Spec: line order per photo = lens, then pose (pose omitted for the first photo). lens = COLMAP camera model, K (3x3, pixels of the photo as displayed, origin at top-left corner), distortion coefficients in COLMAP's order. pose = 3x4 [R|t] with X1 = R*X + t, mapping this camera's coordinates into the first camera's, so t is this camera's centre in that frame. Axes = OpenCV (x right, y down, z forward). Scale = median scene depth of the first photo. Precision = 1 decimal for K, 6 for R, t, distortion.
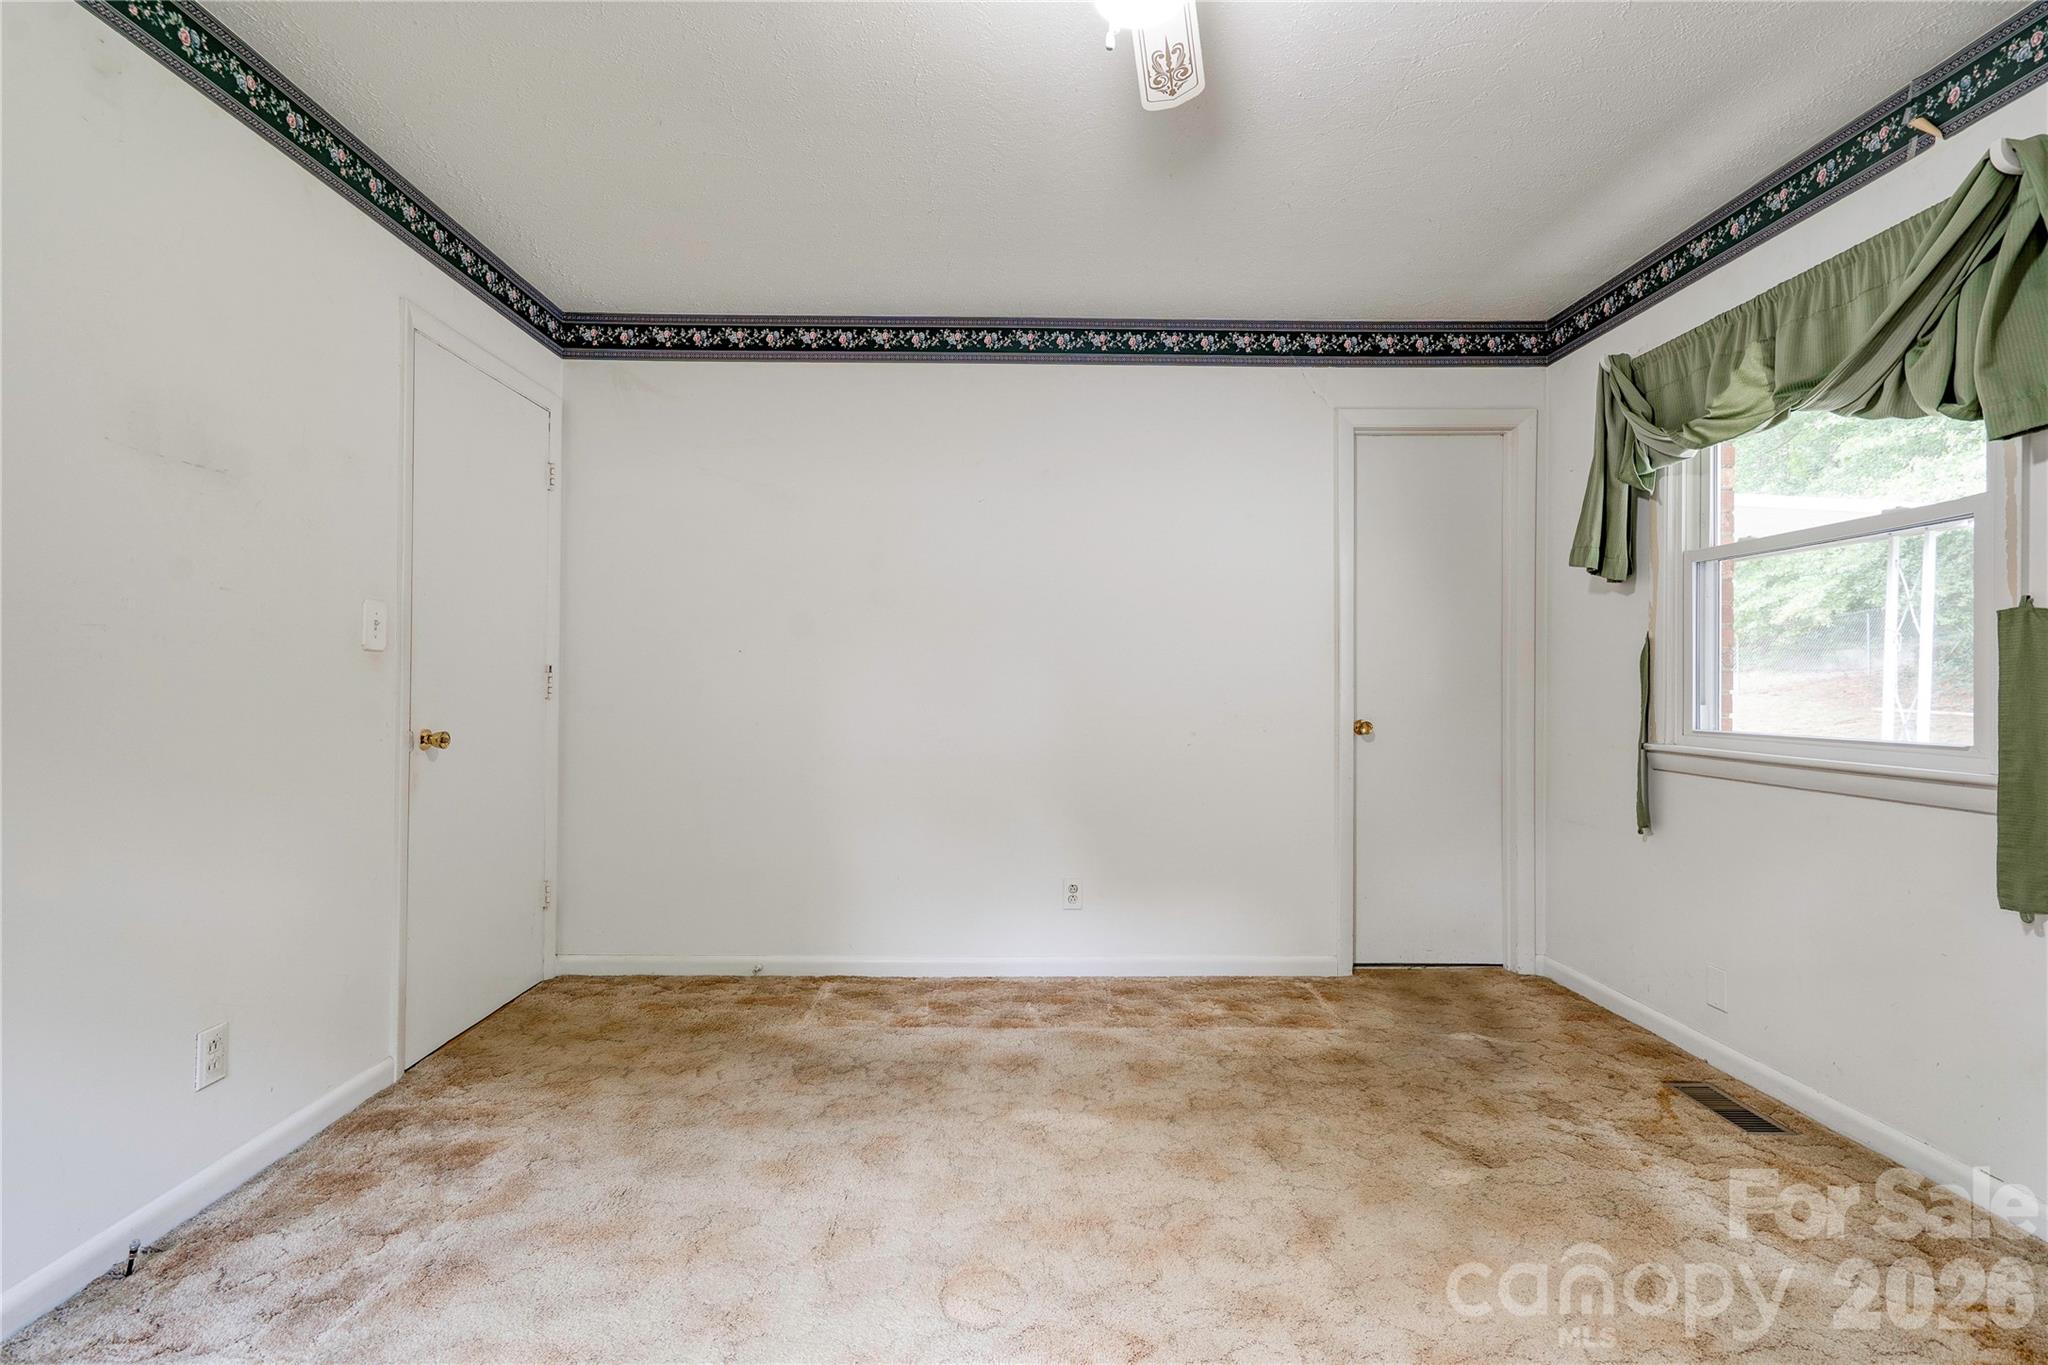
lens RADIAL K [[939.7, 0, 1007.0], [0, 939.7, 681.4], [0, 0, 1]] dist [-0.007721, 0.012663]
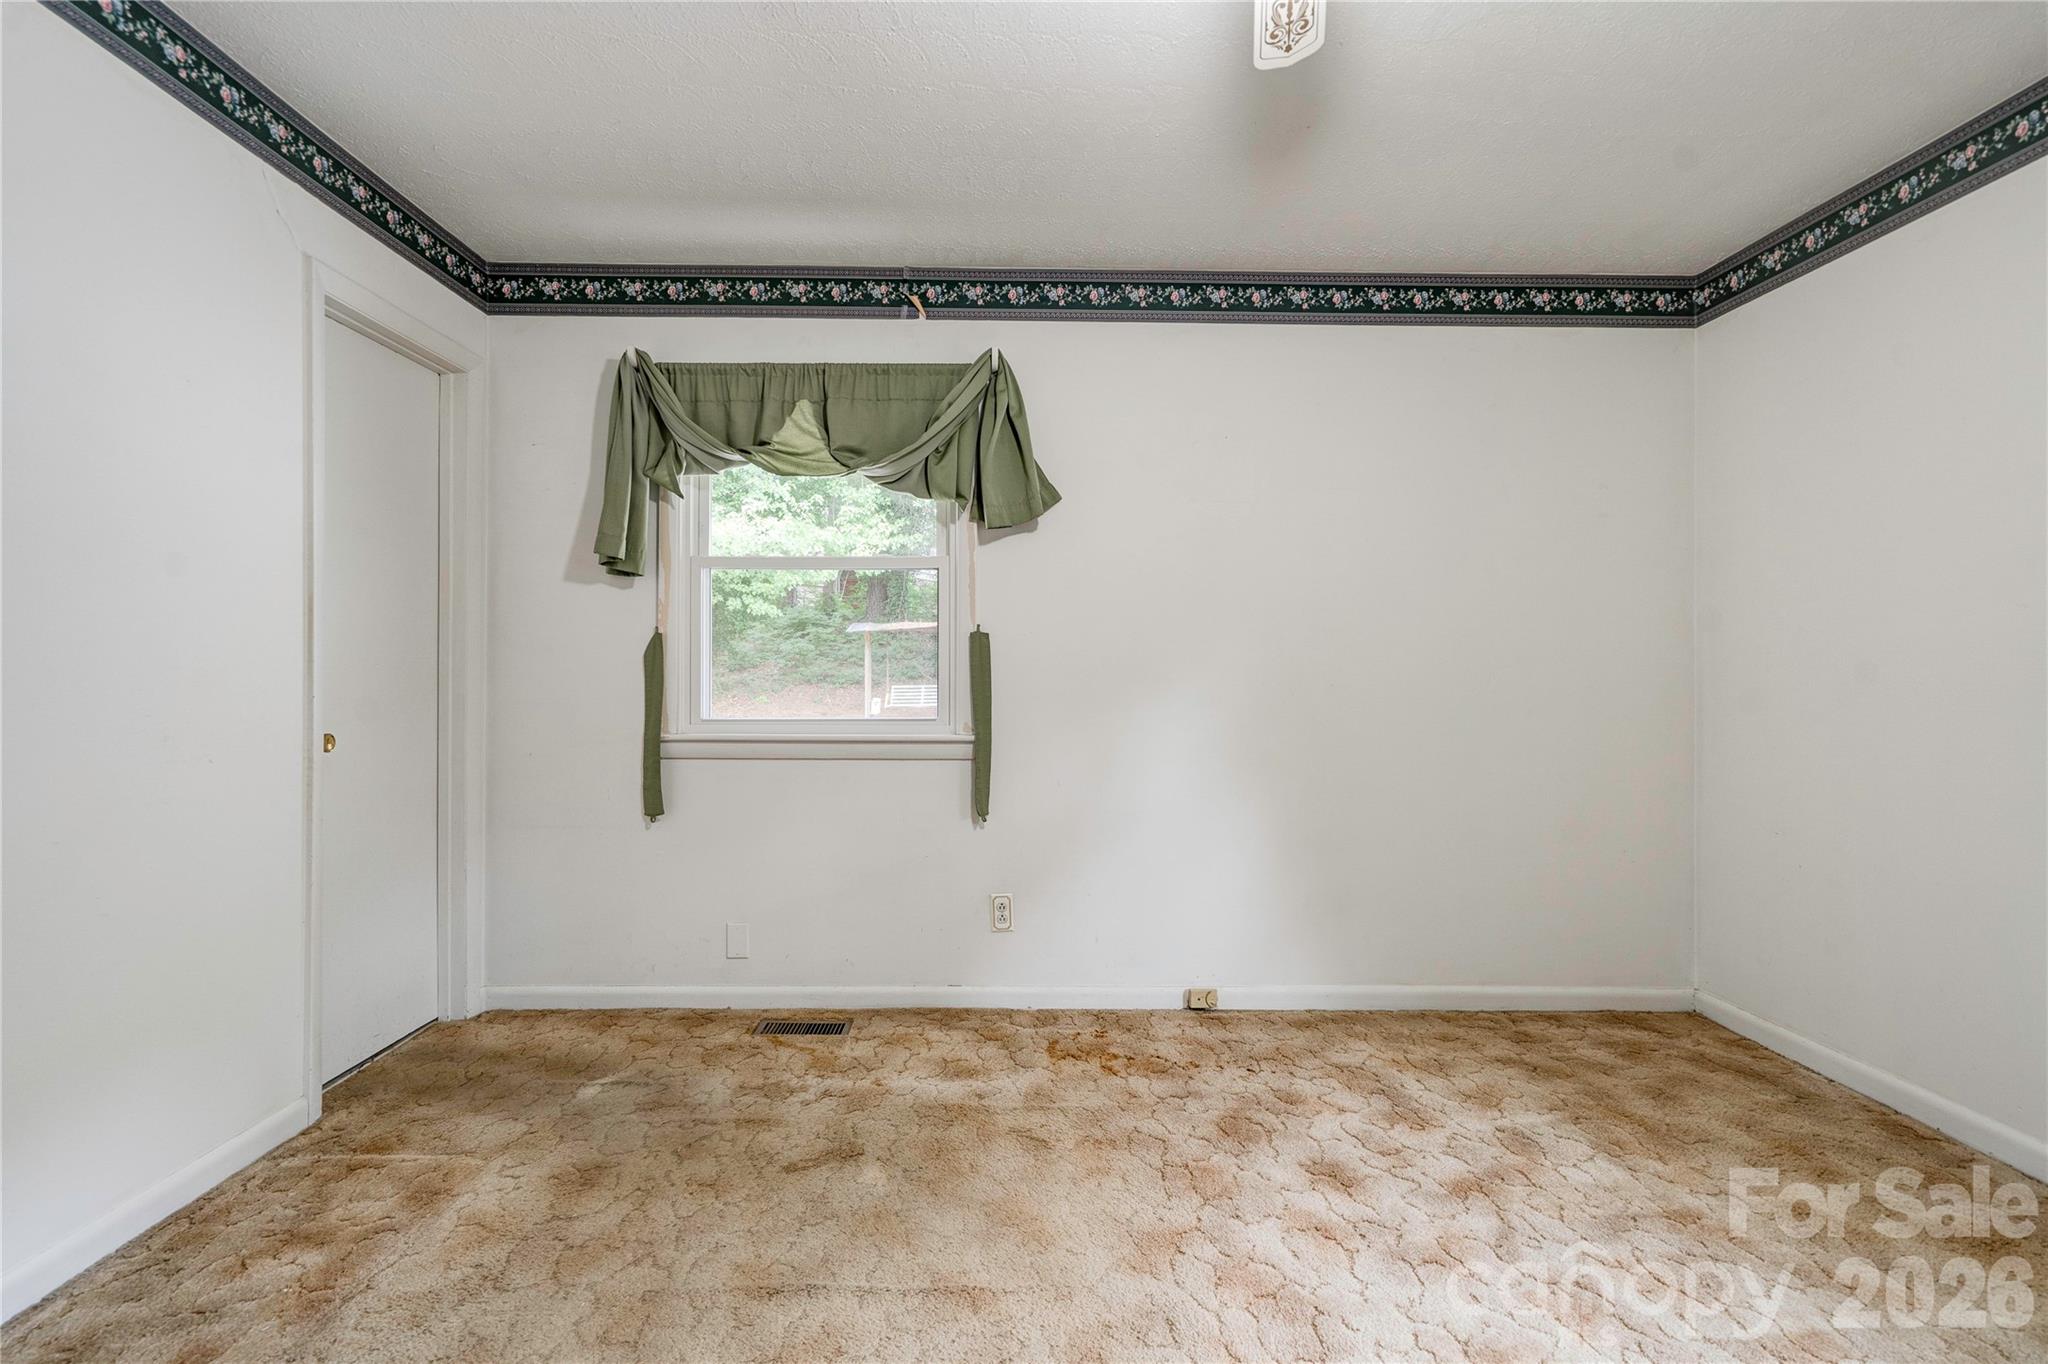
lens RADIAL K [[939.7, 0, 1018.0], [0, 939.7, 673.8], [0, 0, 1]] dist [-0.007721, 0.012663]
pose [[-0.008488, -0.000392, 0.999964, -0.380124], [-0.004413, 0.999990, 0.000355, -0.003043], [-0.999954, -0.004410, -0.008489, 0.634740]]
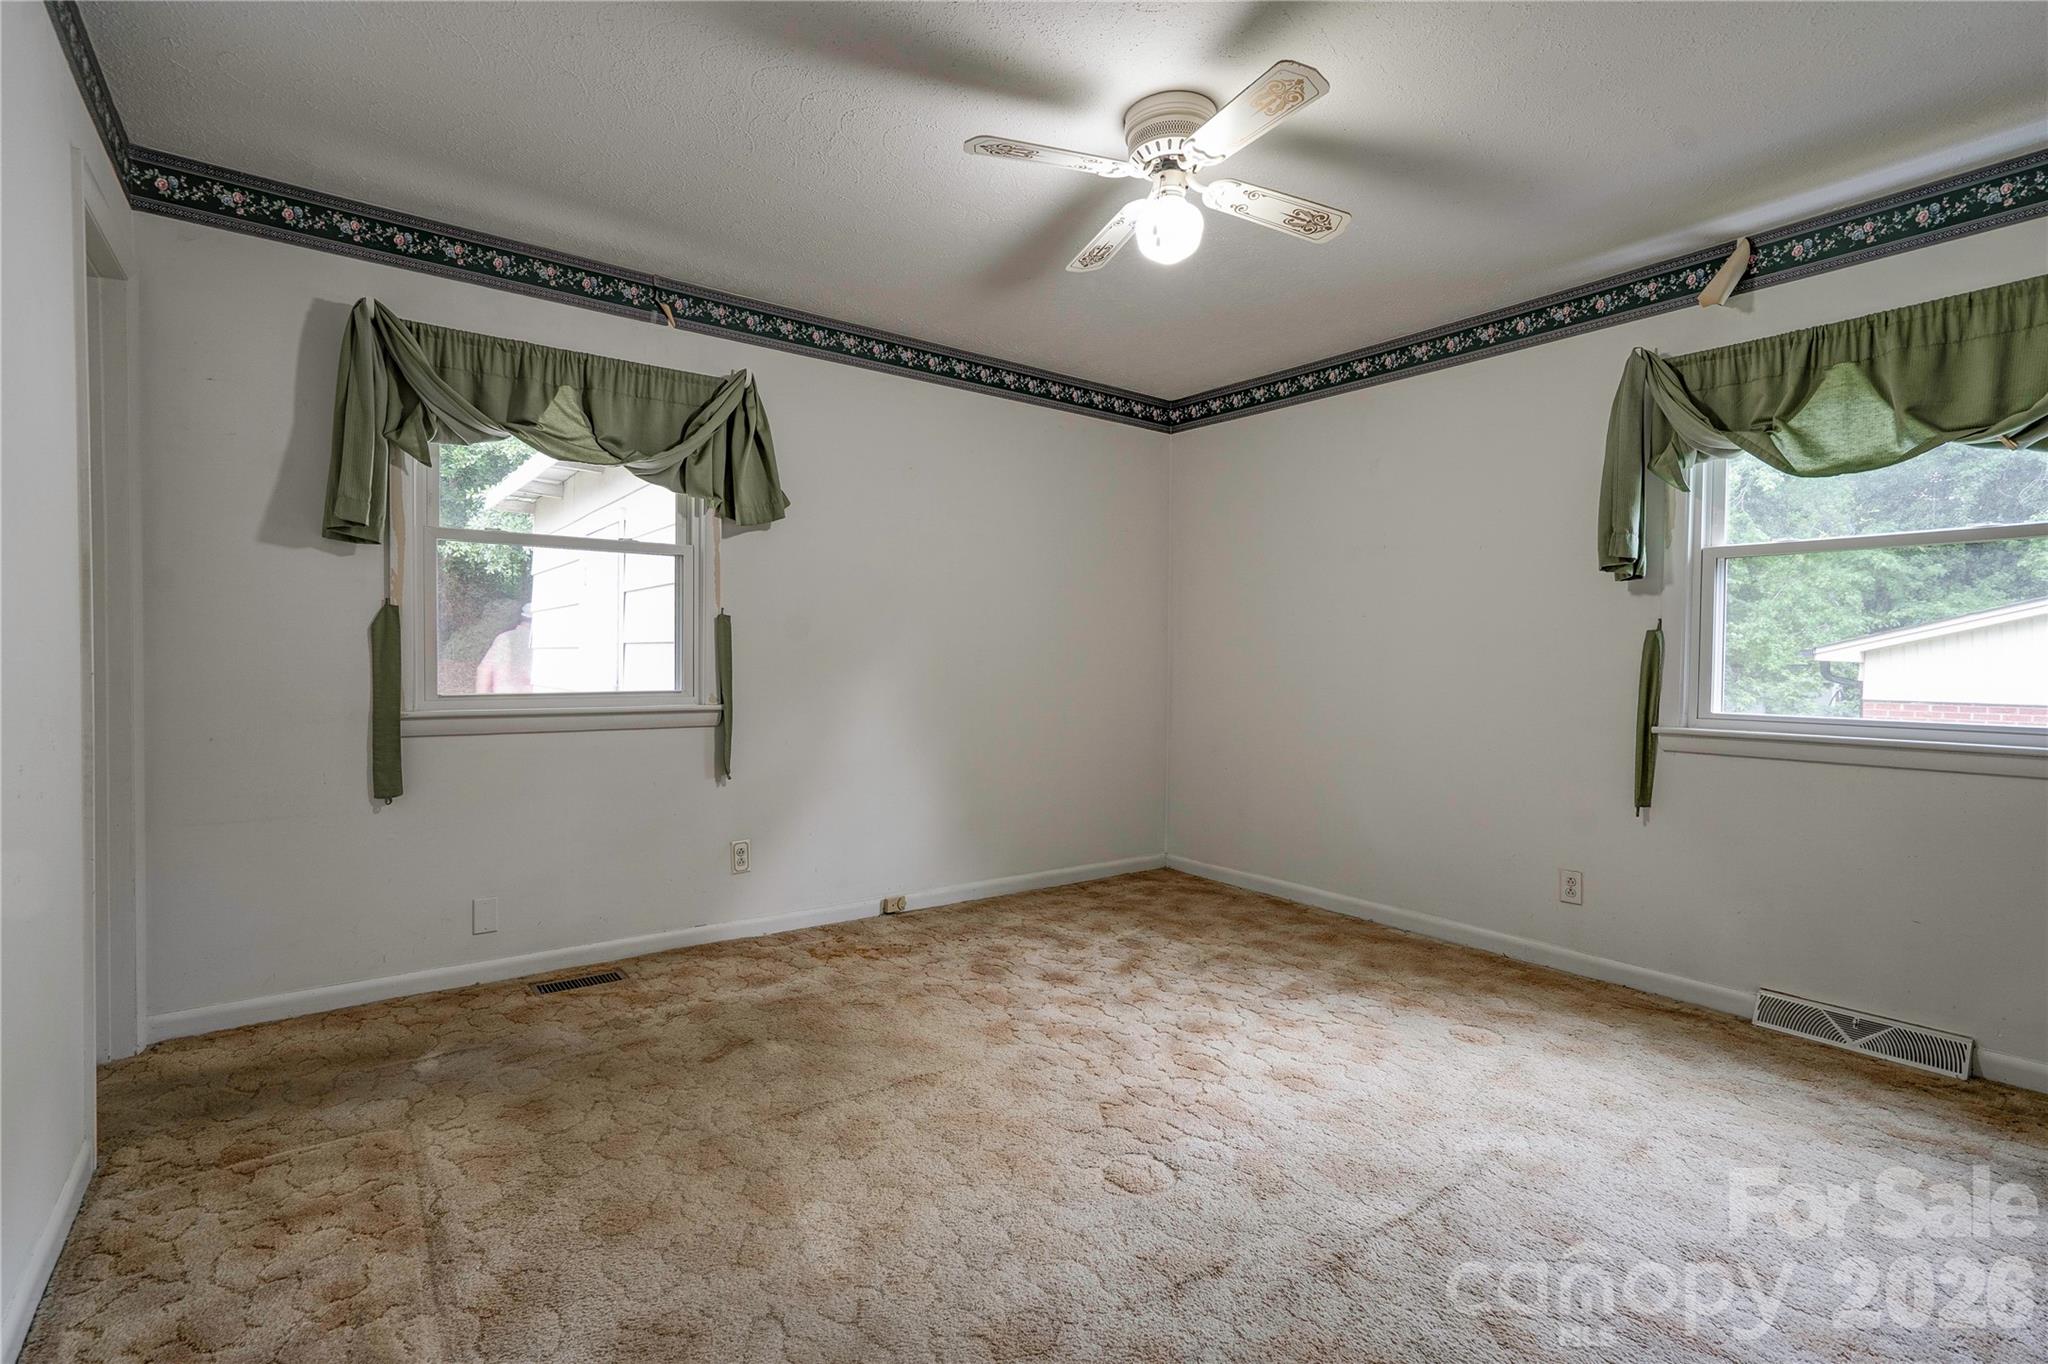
lens RADIAL K [[939.7, 0, 1016.3], [0, 939.7, 679.8], [0, 0, 1]] dist [-0.007721, 0.012663]
pose [[-0.591469, -0.028755, 0.805815, -0.525210], [-0.013159, 0.999575, 0.026010, -0.002018], [-0.806220, 0.004780, -0.591596, 1.099081]]
